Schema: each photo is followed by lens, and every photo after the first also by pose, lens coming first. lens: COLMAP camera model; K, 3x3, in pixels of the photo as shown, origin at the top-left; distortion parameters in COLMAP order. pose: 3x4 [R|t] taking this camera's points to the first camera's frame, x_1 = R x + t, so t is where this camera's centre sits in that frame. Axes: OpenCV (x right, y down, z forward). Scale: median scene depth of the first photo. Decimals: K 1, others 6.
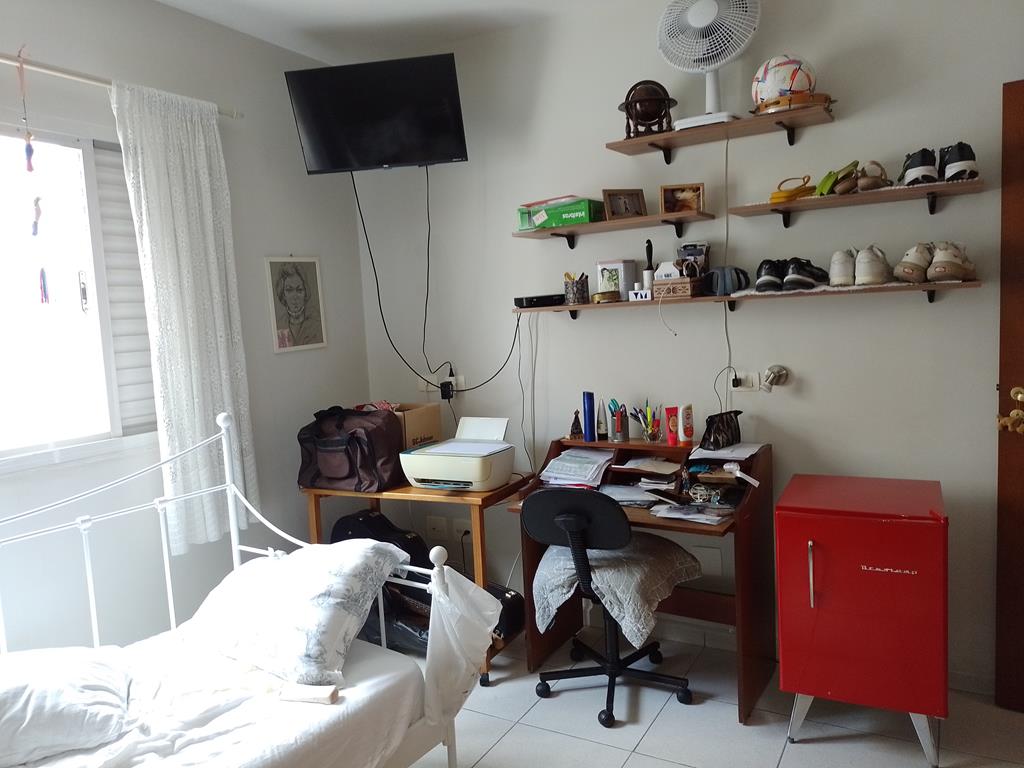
lens RADIAL K [[756.9, 0, 509.9], [0, 756.9, 385.7], [0, 0, 1]] dist [0.019498, -0.018163]
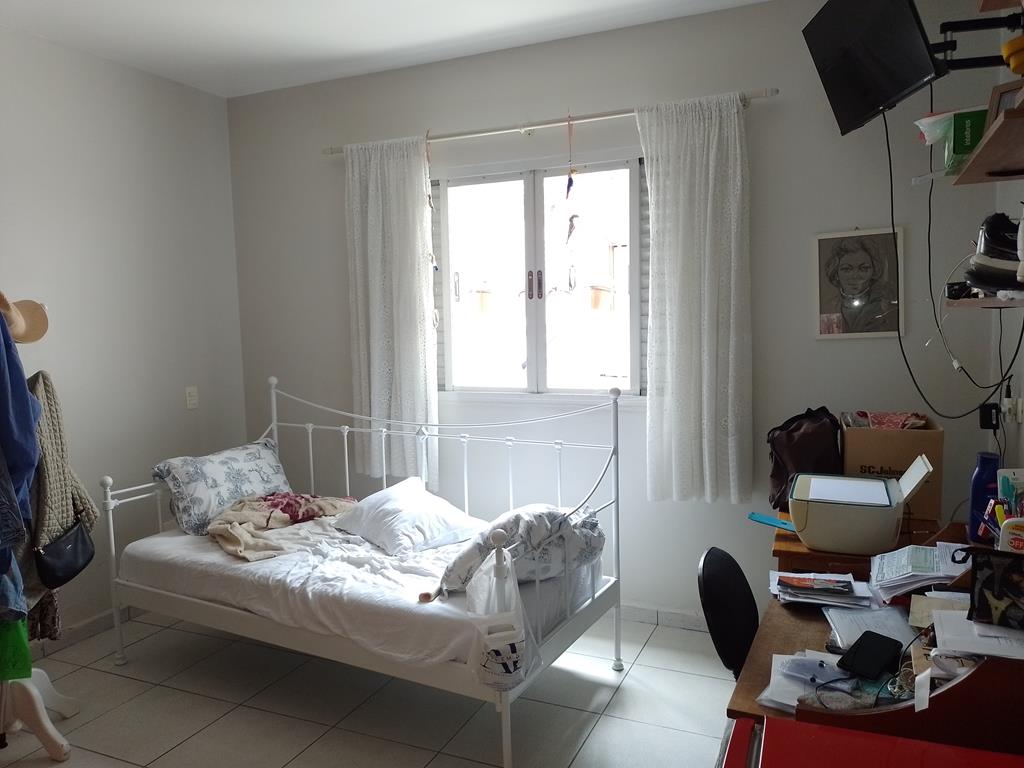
lens RADIAL K [[756.9, 0, 509.0], [0, 756.9, 381.8], [0, 0, 1]] dist [0.019498, -0.018163]
pose [[0.087078, 0.137950, -0.986604, 0.572618], [-0.080882, 0.988075, 0.131017, -0.082669], [0.992913, 0.068390, 0.097197, 0.547779]]
